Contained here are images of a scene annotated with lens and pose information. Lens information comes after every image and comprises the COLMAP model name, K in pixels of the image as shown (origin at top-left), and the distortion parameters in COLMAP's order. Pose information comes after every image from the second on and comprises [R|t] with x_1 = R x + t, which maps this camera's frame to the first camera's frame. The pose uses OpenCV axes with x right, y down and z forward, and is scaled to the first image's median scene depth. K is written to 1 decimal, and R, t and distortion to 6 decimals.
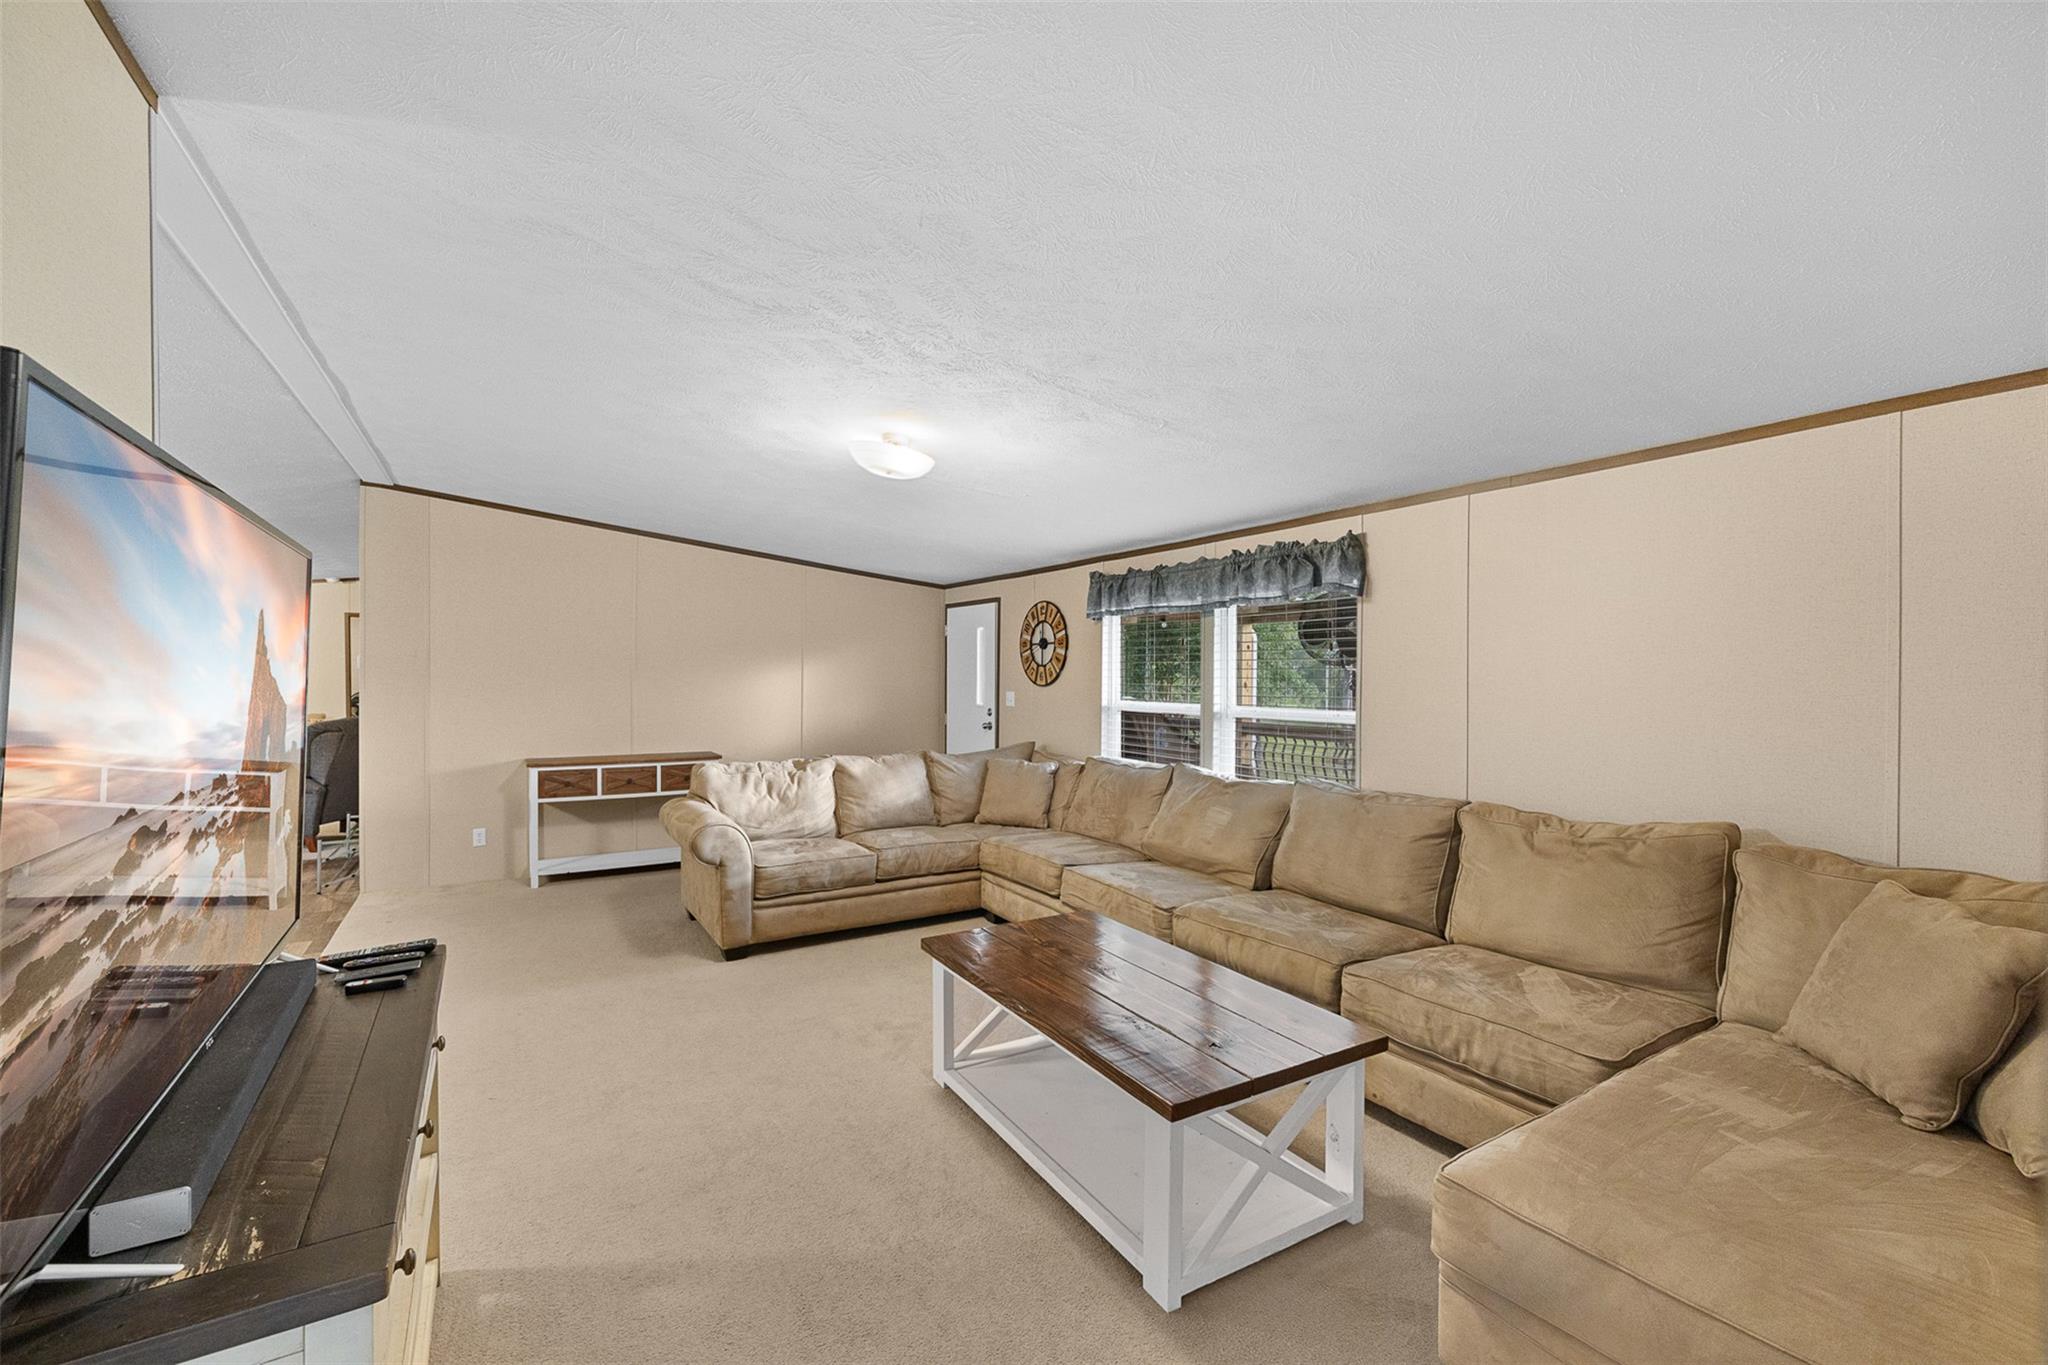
lens RADIAL K [[847.6, 0, 1006.8], [0, 847.6, 676.0], [0, 0, 1]] dist [0.001057, 0.000222]
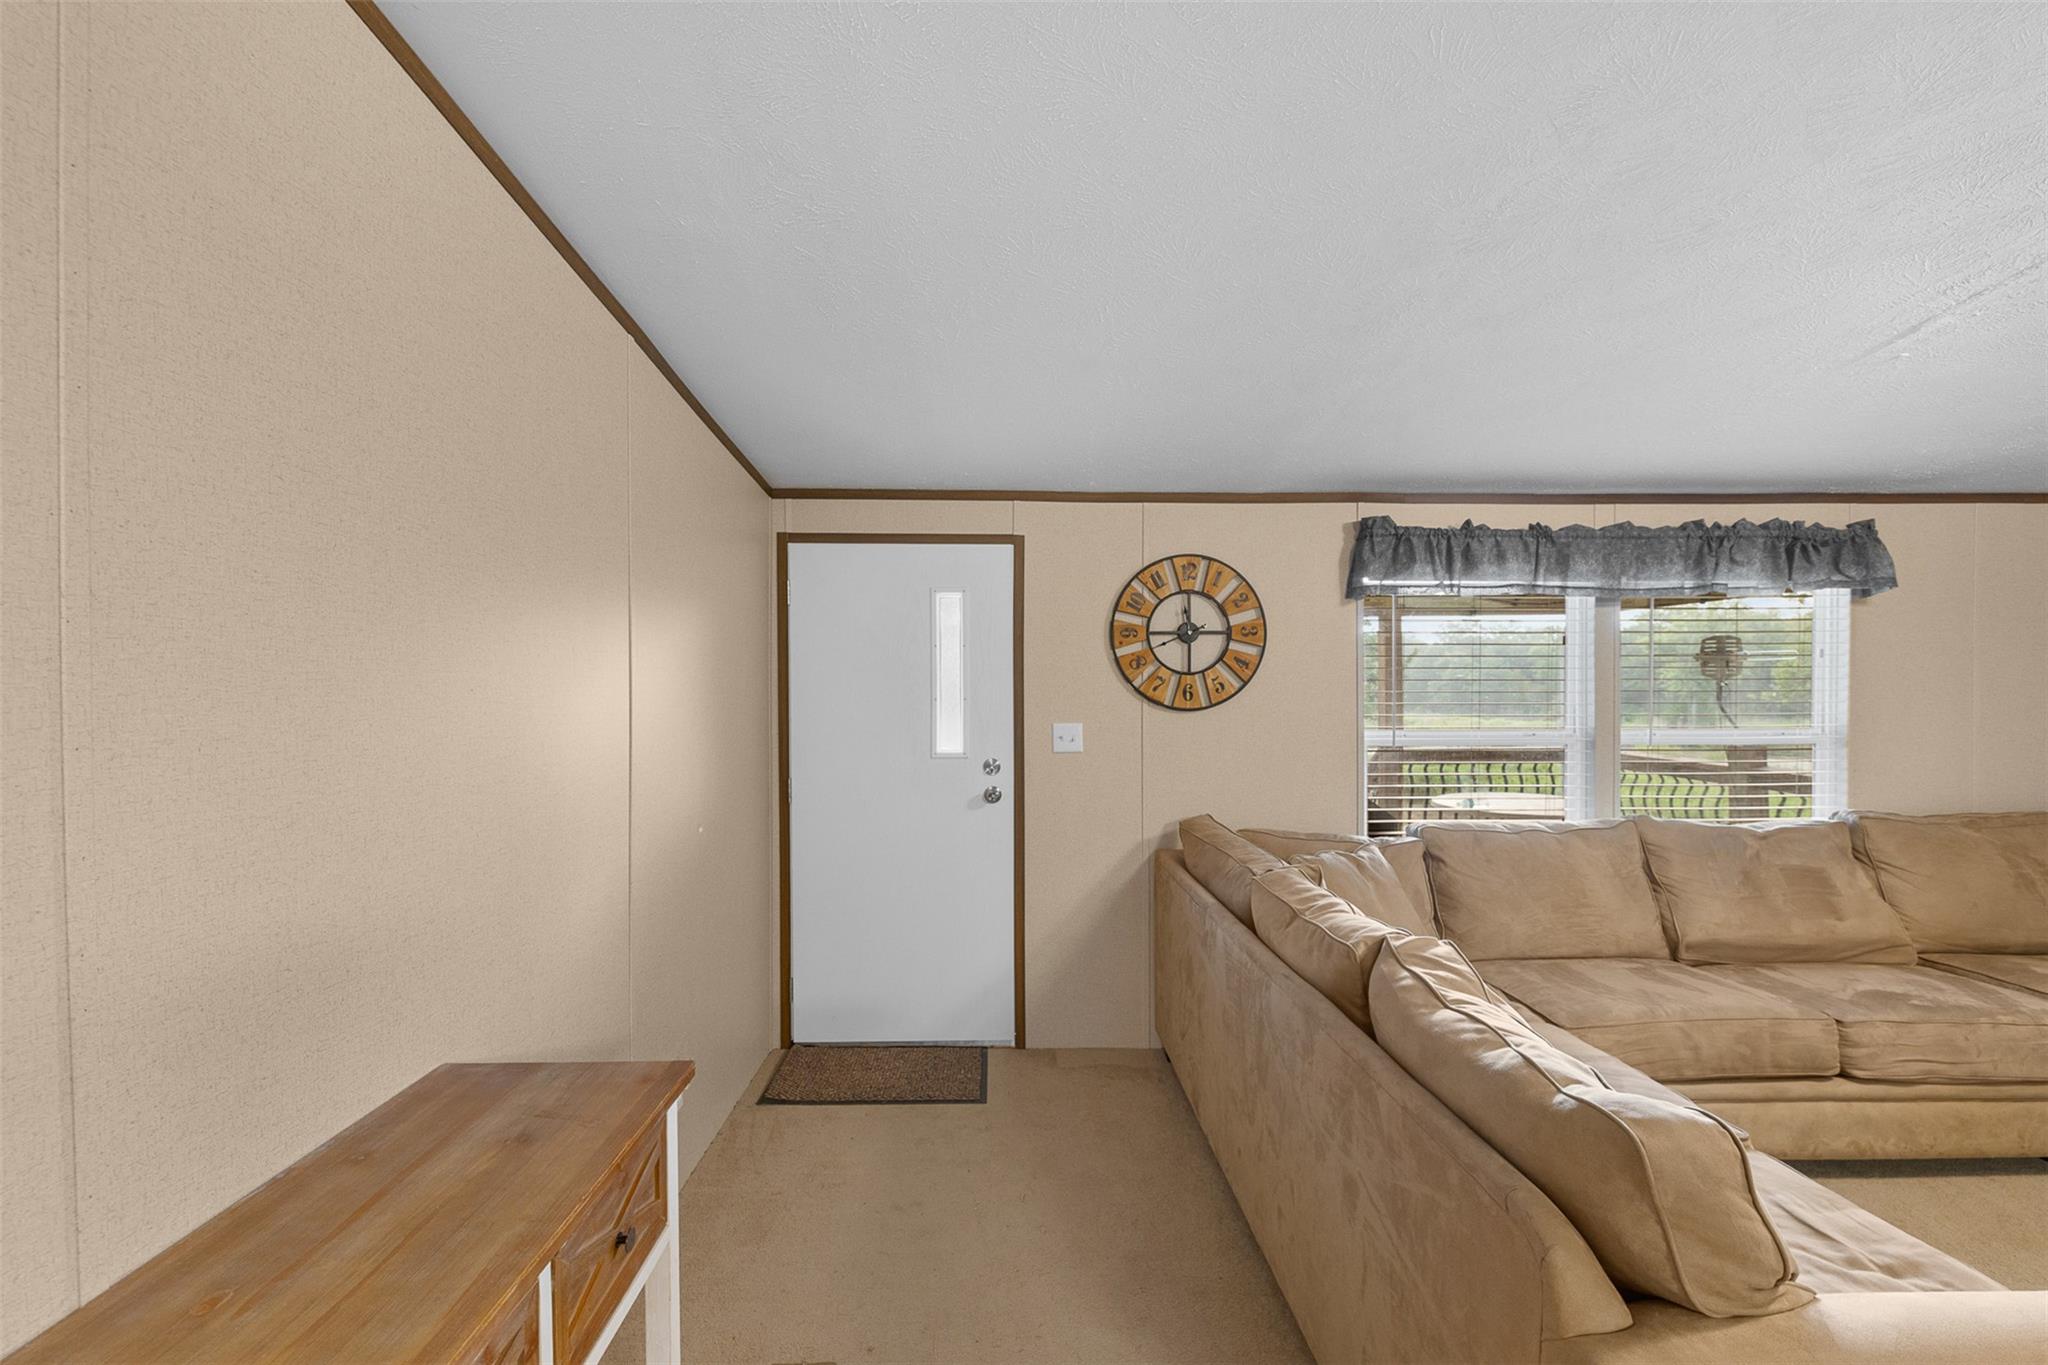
lens RADIAL K [[909.9, 0, 1024.0], [0, 909.9, 682.5], [0, 0, 1]] dist [-0.000185, -0.000092]
pose [[0.494932, -0.009922, 0.868875, -0.520549], [0.007213, 0.999947, 0.007309, -0.011101], [-0.868902, 0.002650, 0.494977, 0.802134]]
